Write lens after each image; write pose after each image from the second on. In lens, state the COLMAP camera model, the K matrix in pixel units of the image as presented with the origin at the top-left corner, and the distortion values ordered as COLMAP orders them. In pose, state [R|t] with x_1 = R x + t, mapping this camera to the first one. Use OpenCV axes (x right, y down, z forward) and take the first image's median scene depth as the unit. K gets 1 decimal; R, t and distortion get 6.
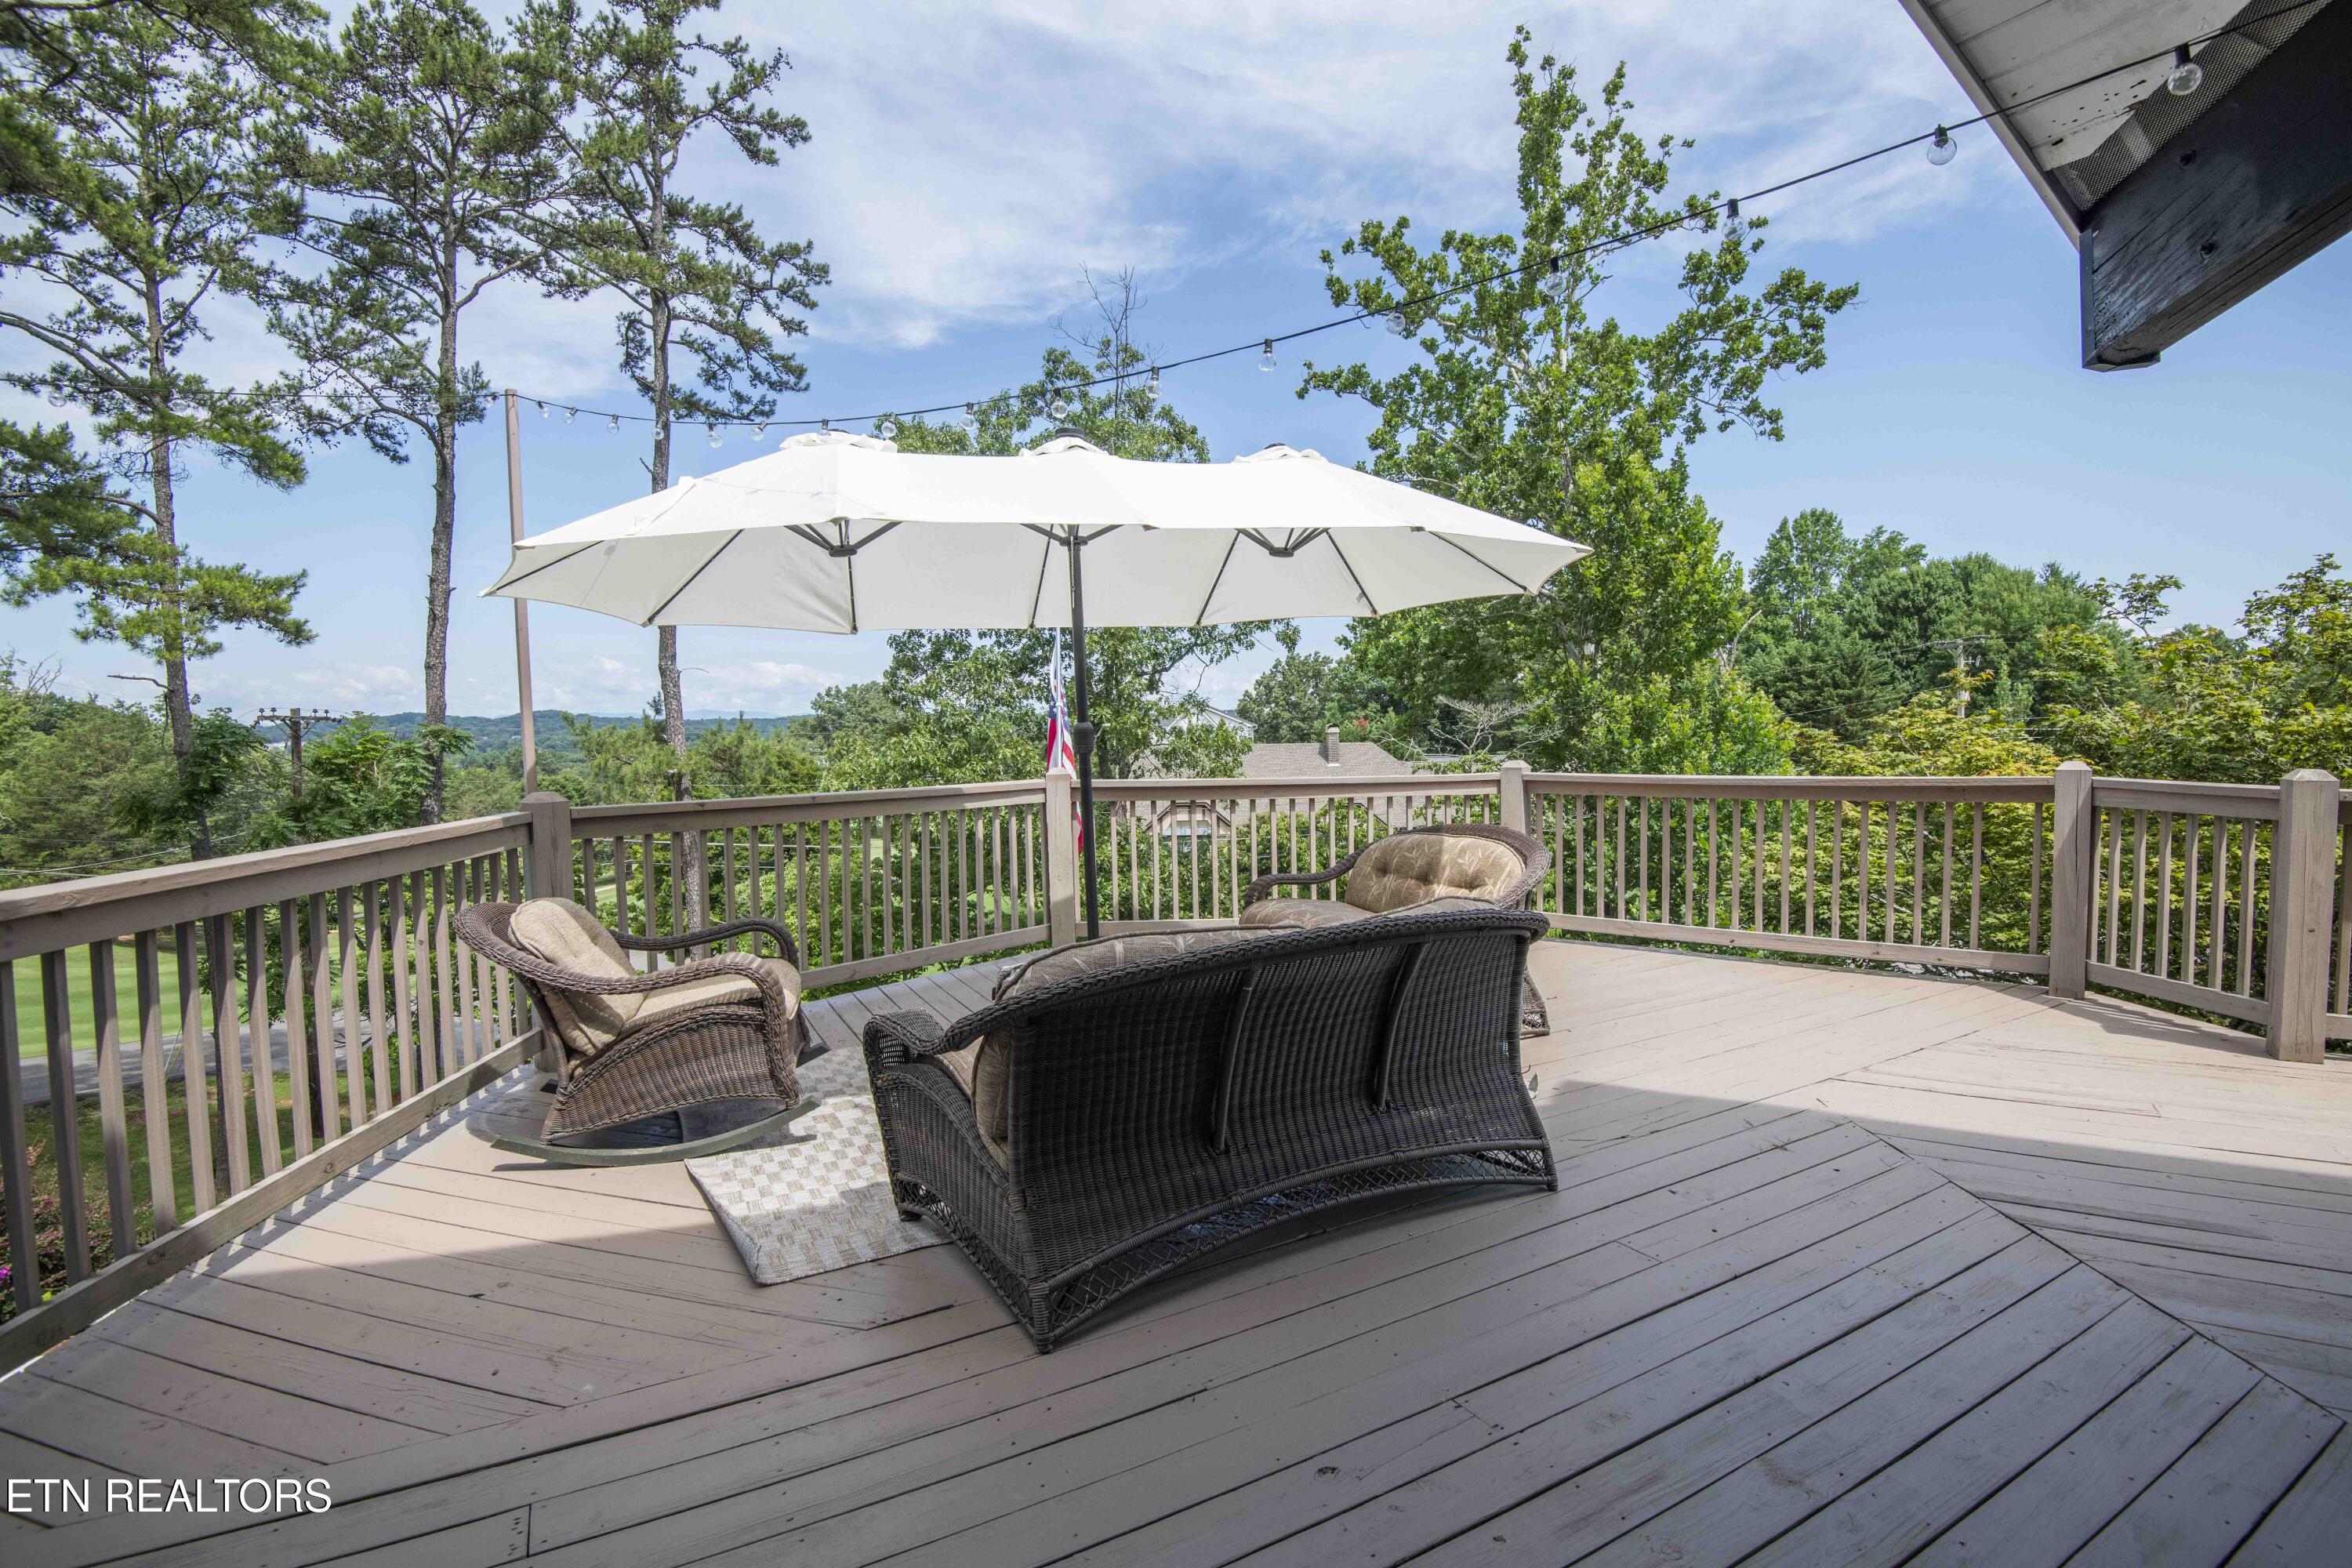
lens RADIAL K [[1089.6, 0, 1176.0], [0, 1089.6, 784.0], [0, 0, 1]] dist [-0.030749, -0.007607]
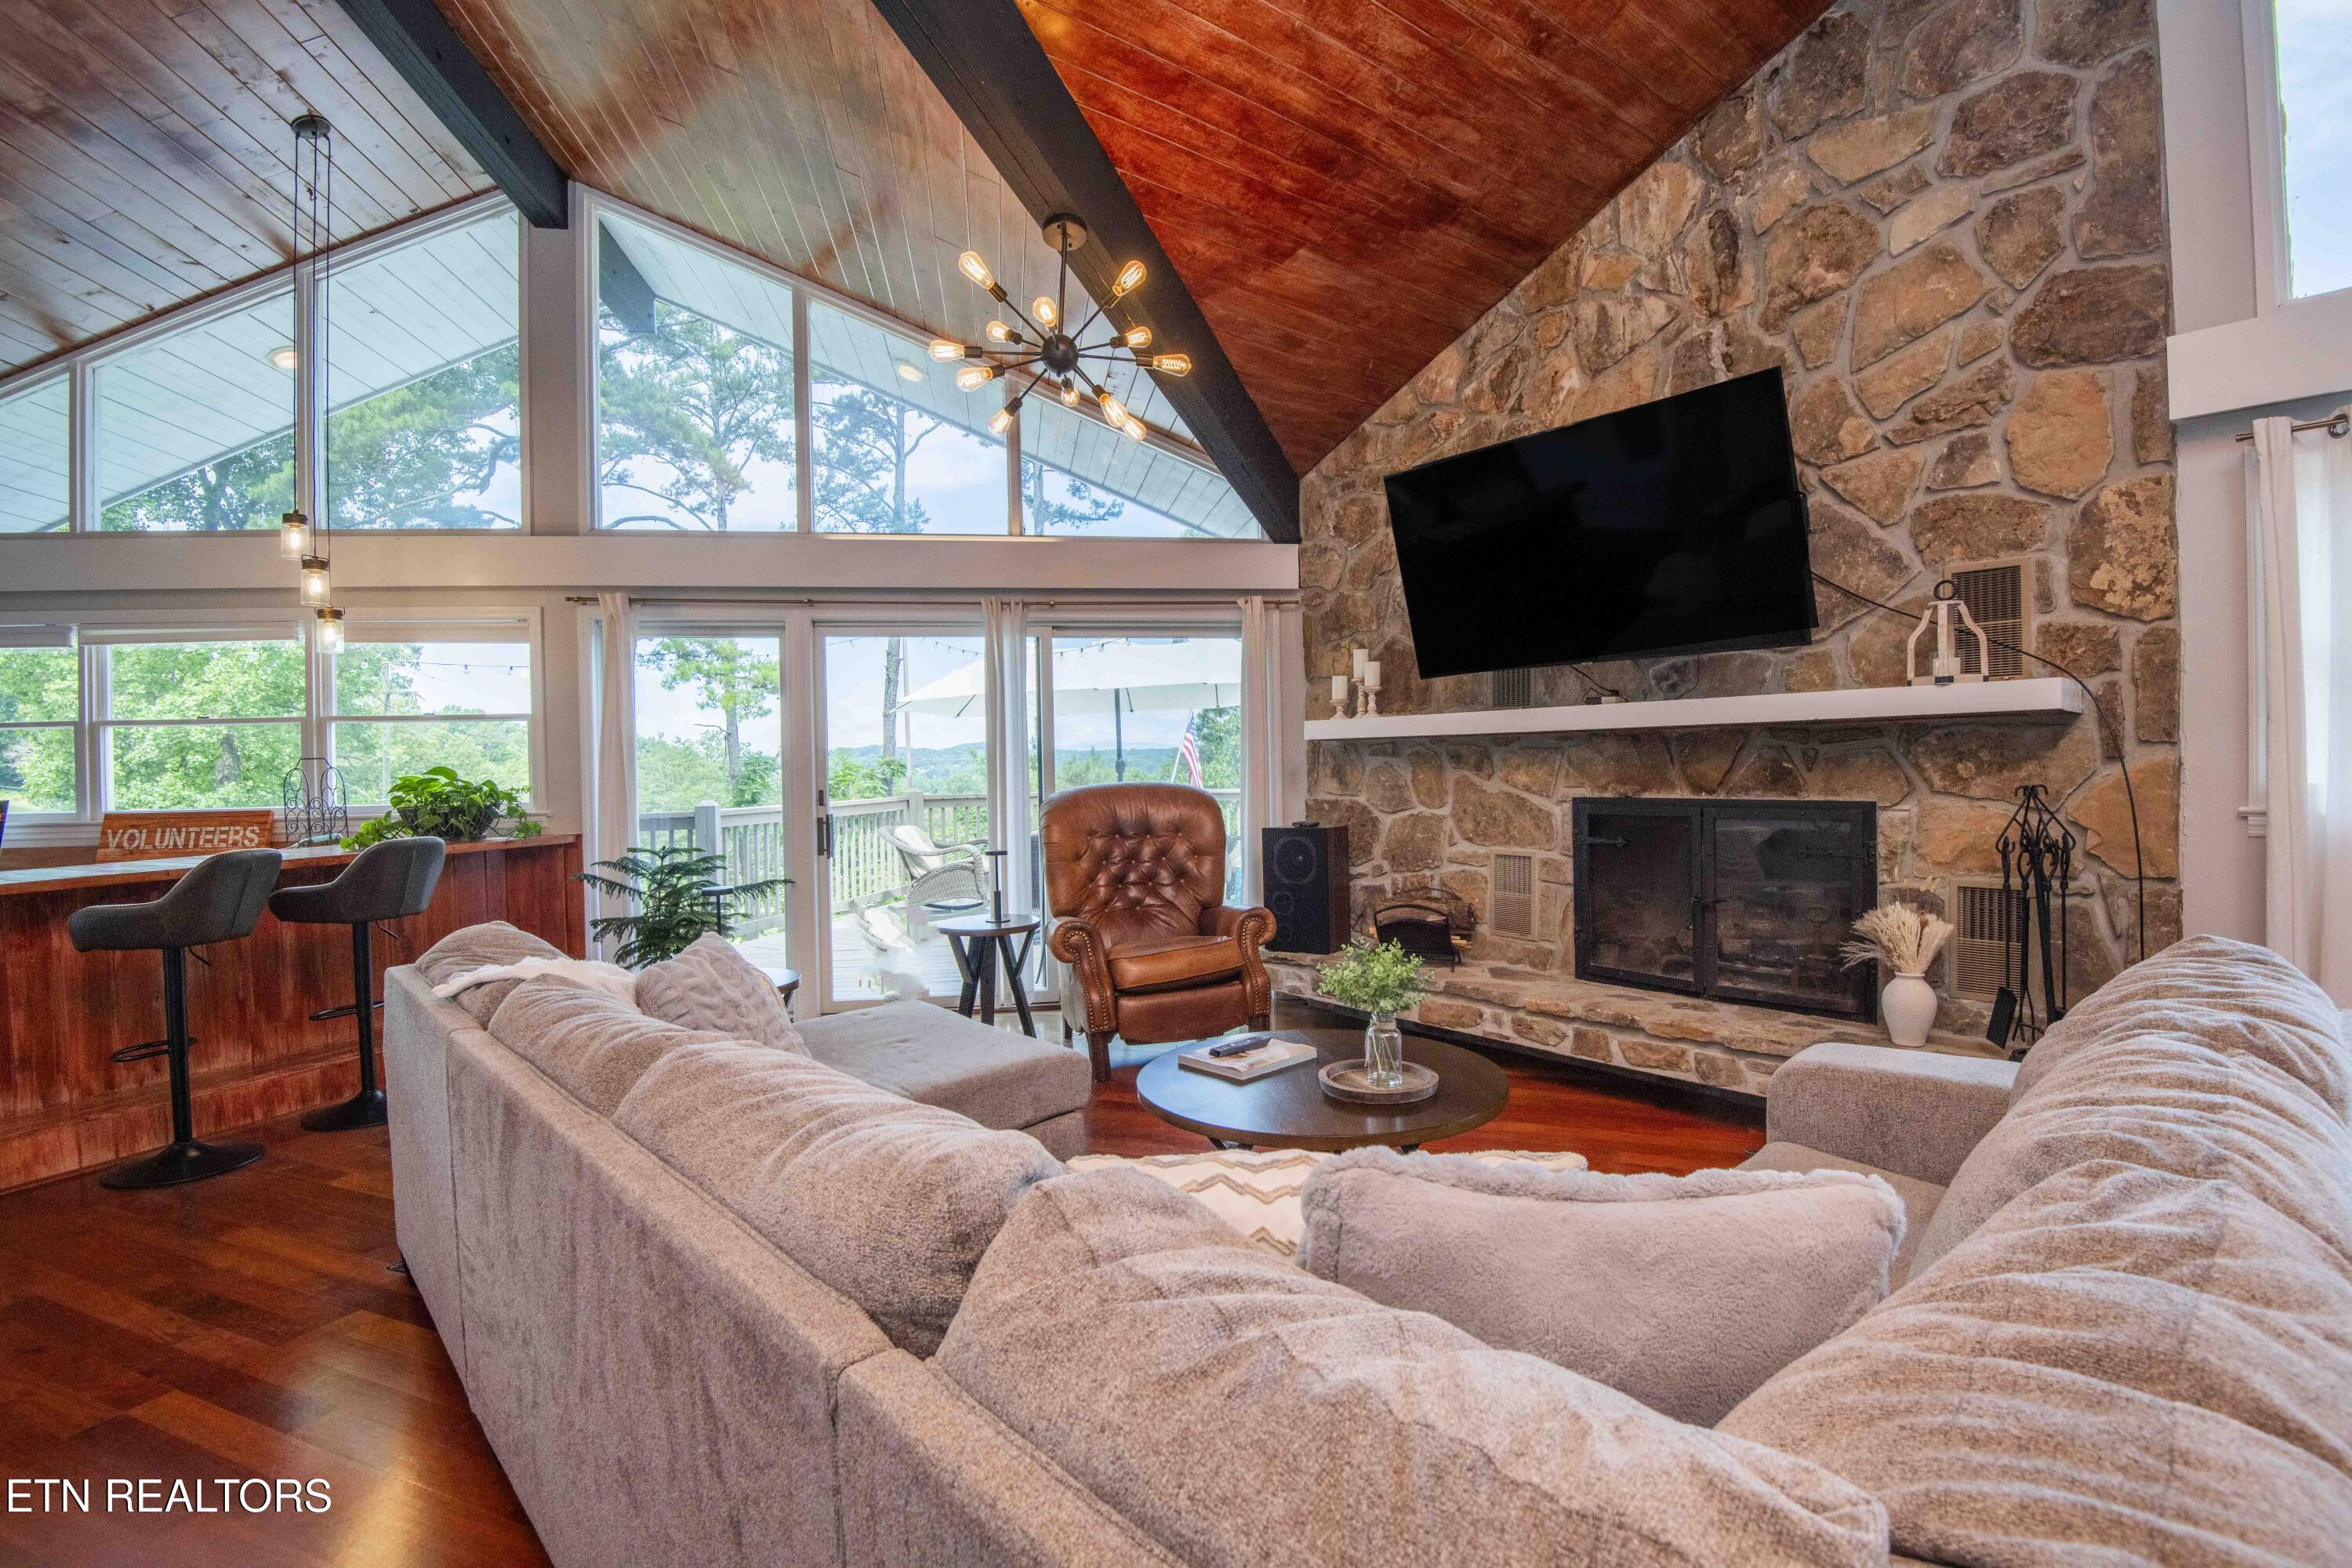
lens RADIAL K [[1087.3, 0, 1176.0], [0, 1087.3, 784.0], [0, 0, 1]] dist [-0.002129, -0.032074]
pose [[0.939000, 0.004534, -0.343888, 0.151660], [-0.013527, 0.999626, -0.023754, 0.008893], [0.343651, 0.026957, 0.938710, -0.205928]]
